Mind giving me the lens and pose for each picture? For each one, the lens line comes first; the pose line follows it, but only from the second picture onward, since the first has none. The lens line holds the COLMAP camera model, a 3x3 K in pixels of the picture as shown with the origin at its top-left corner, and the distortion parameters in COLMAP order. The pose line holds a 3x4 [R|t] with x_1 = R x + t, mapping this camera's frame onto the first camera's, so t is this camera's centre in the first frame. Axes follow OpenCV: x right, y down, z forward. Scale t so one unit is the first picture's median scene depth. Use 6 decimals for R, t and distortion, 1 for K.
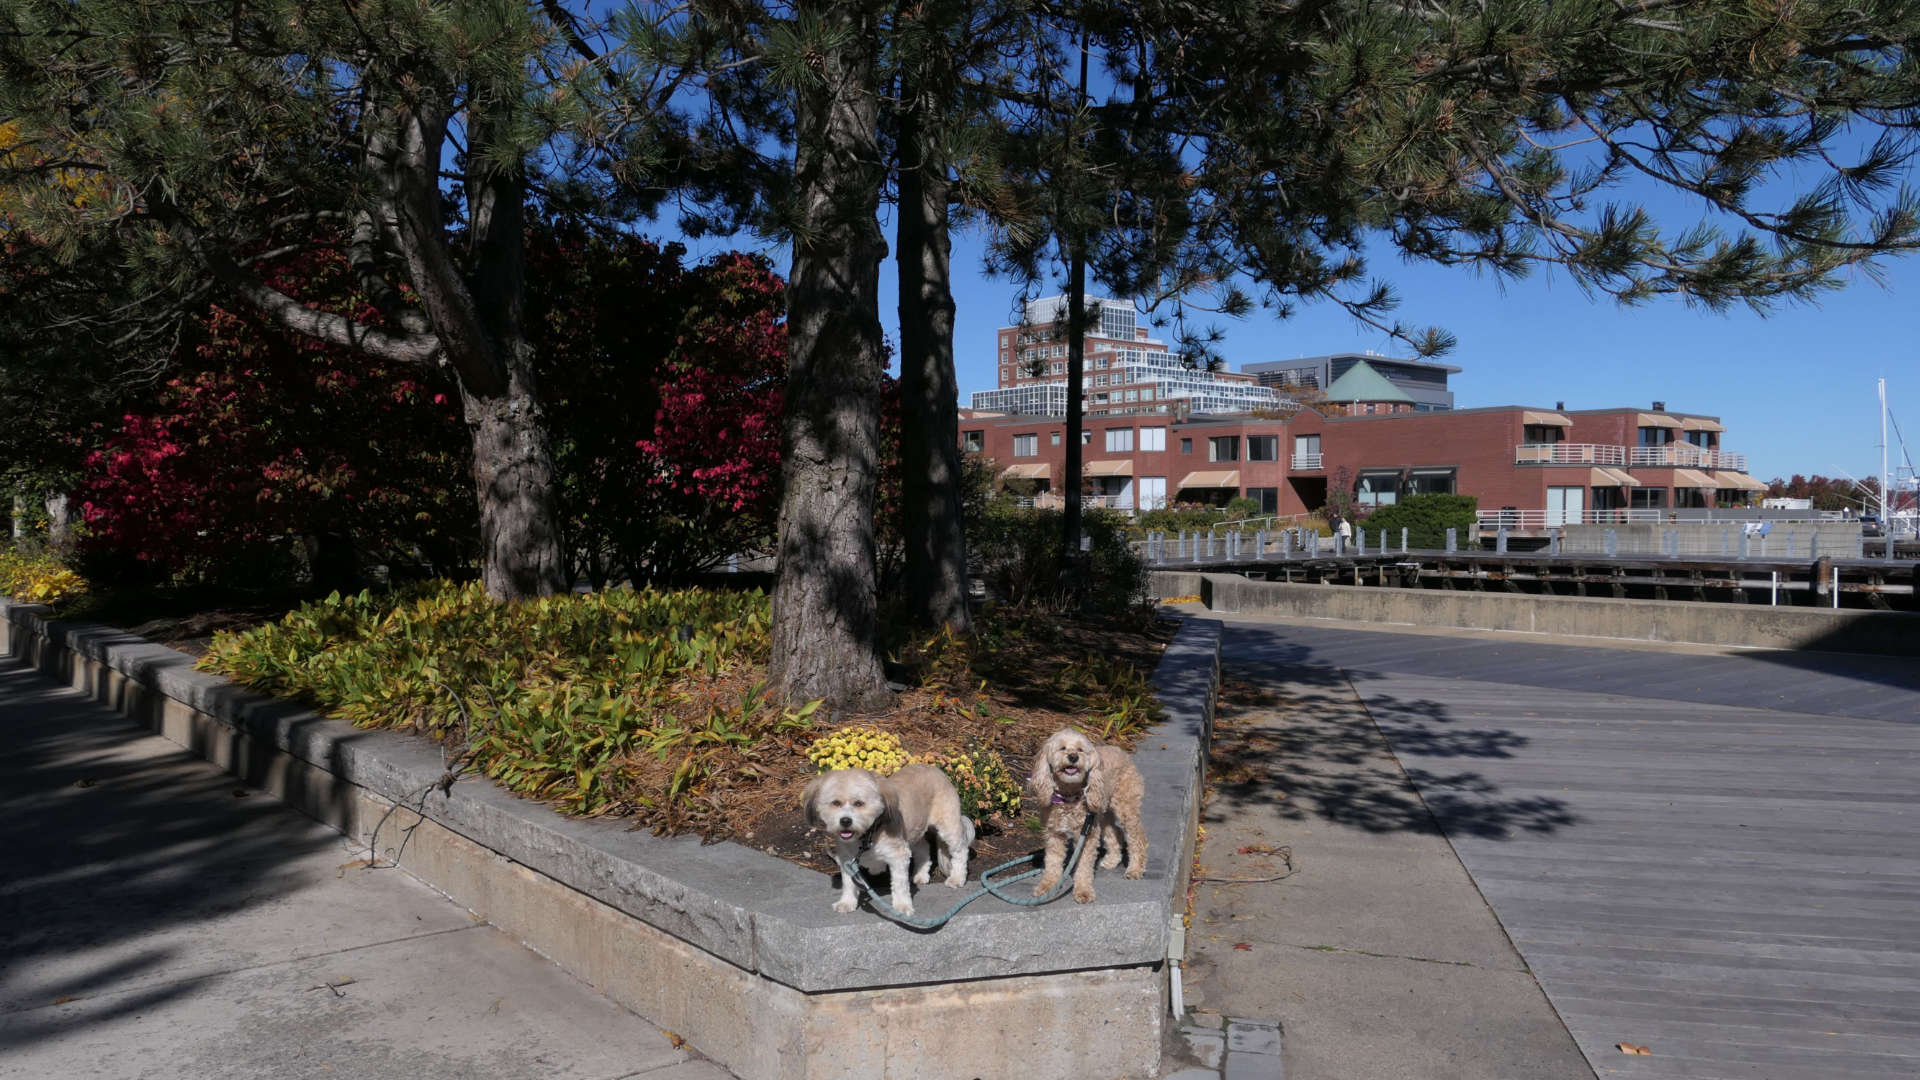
lens RADIAL K [[1509.5, 0, 959.5], [0, 1509.5, 537.3], [0, 0, 1]] dist [0.015657, 0.003565]
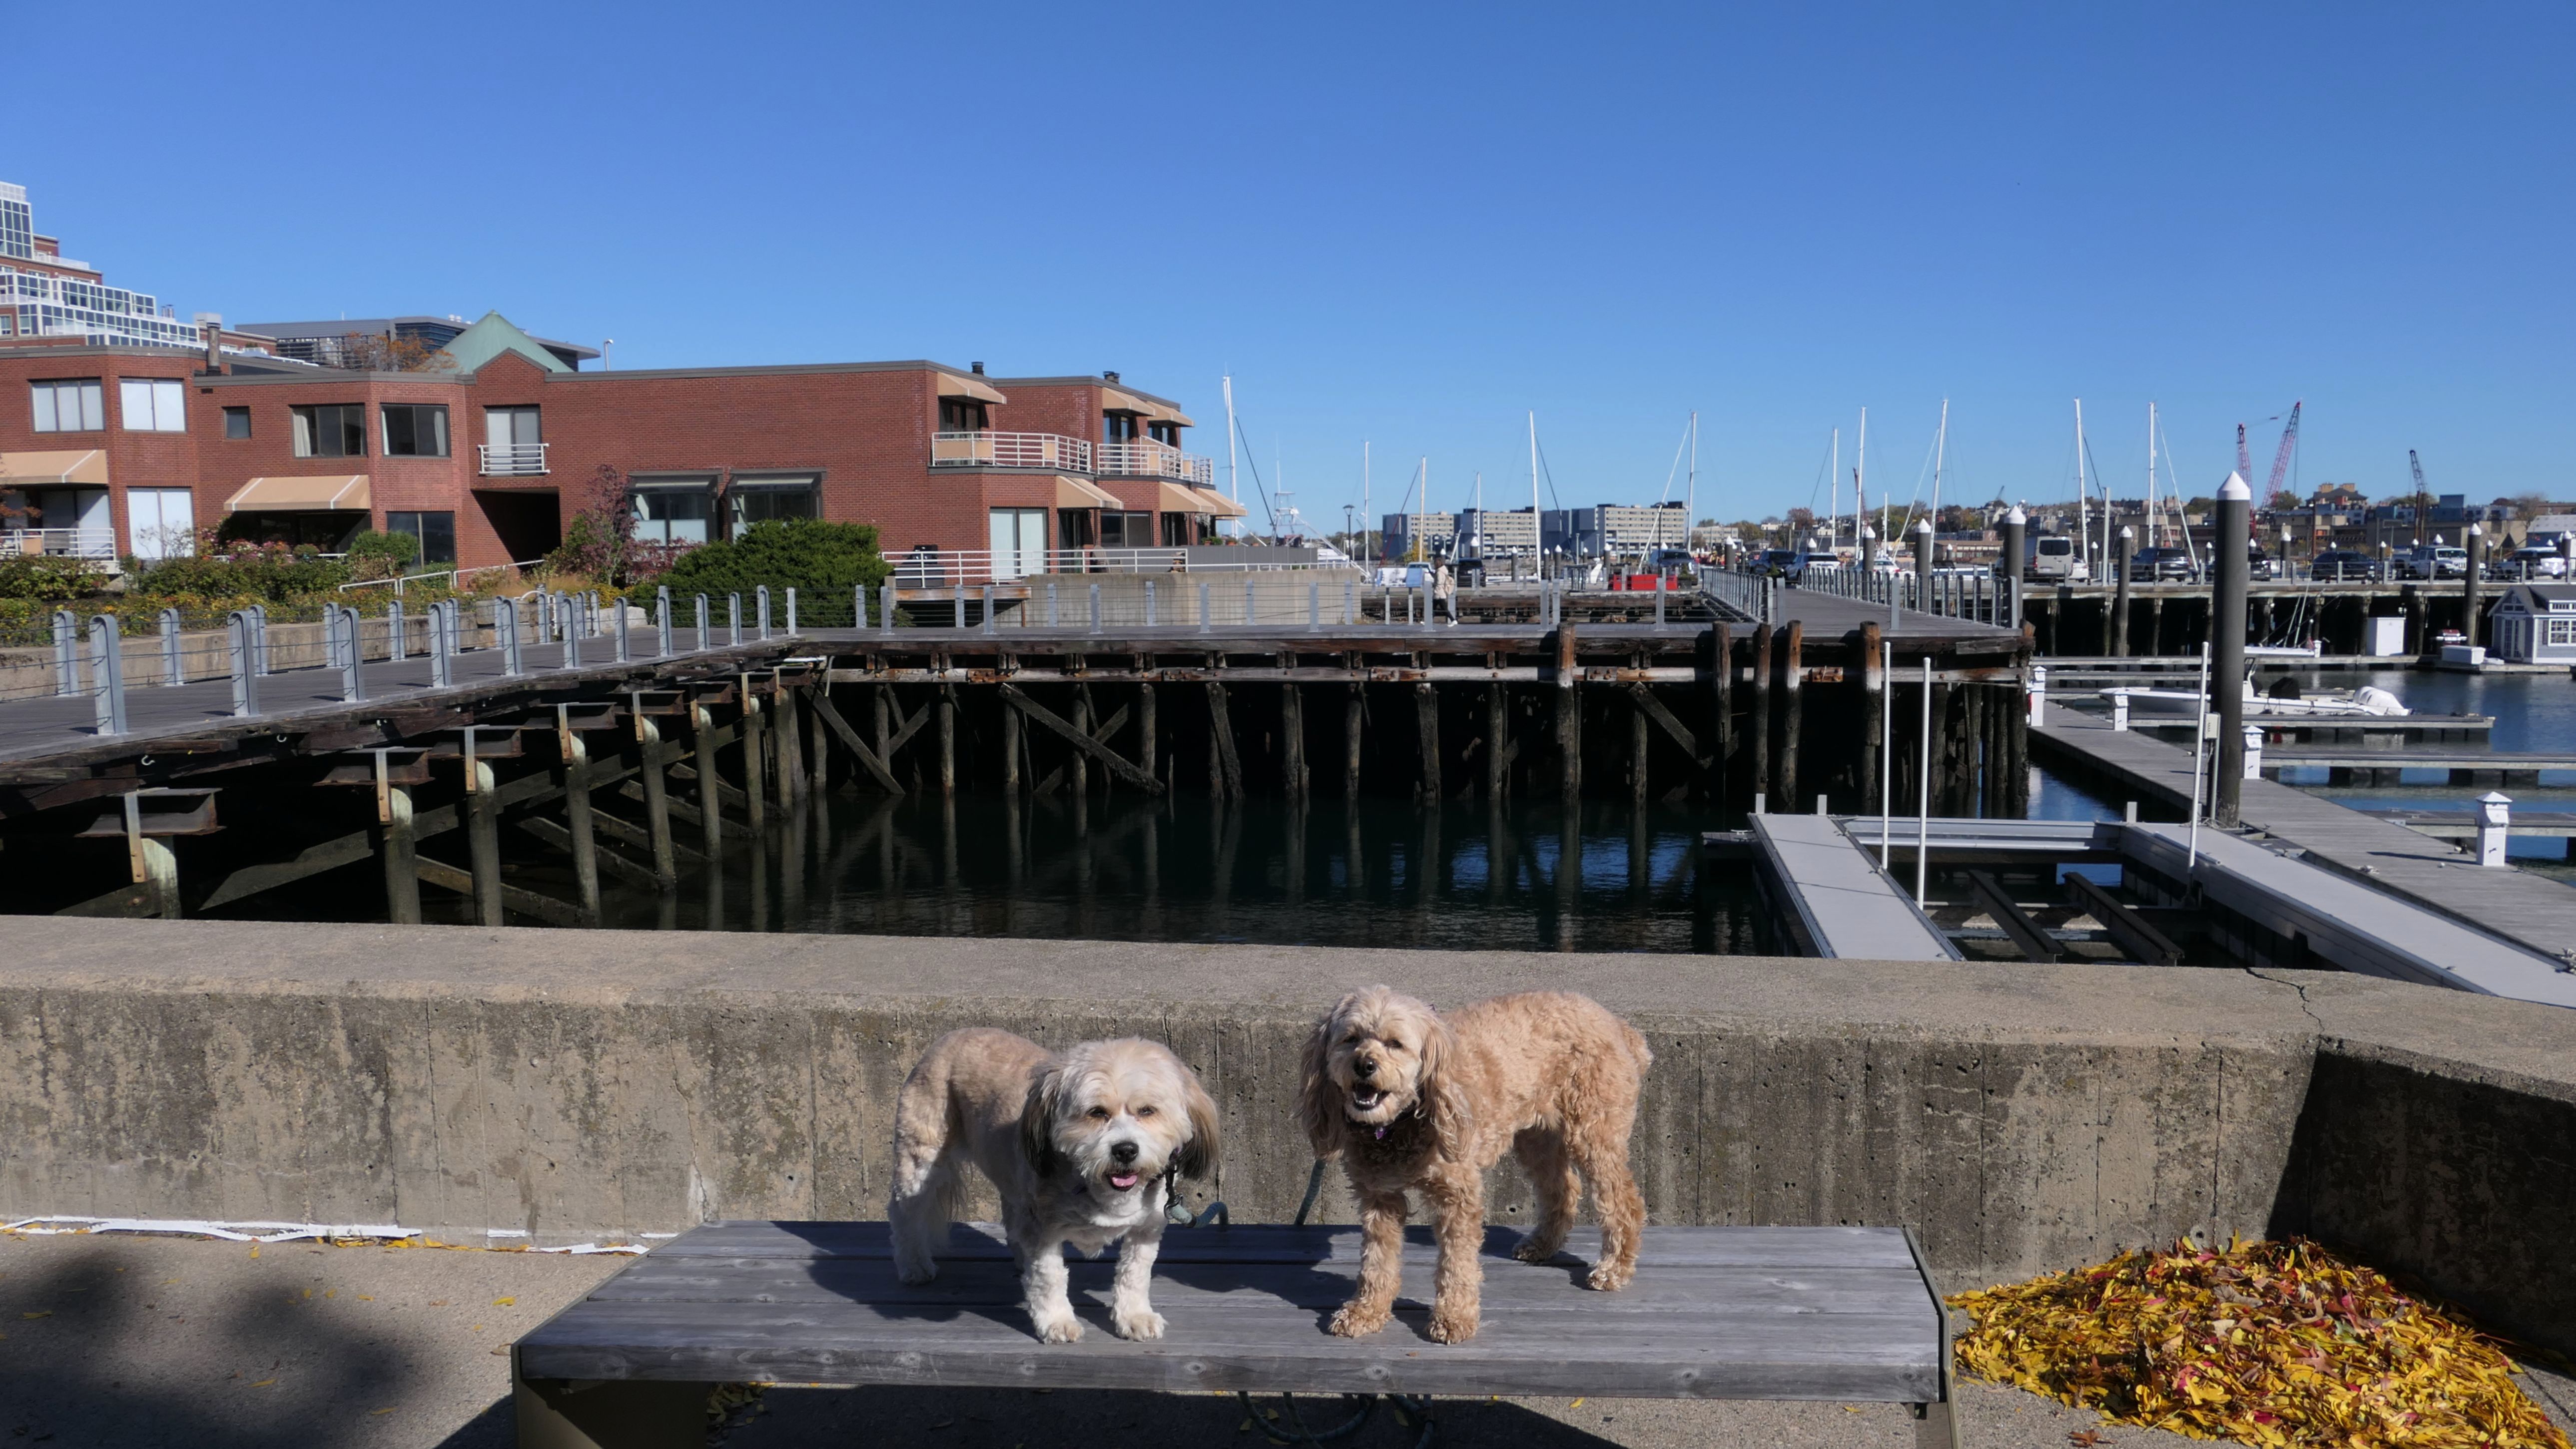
lens RADIAL K [[2024.9, 0, 1287.7], [0, 2024.9, 740.7], [0, 0, 1]] dist [0.015657, 0.003565]
pose [[0.783157, -0.064841, 0.618435, 0.007745], [0.022684, 0.996866, 0.075792, -0.002043], [-0.621411, -0.045329, 0.782173, 0.322986]]
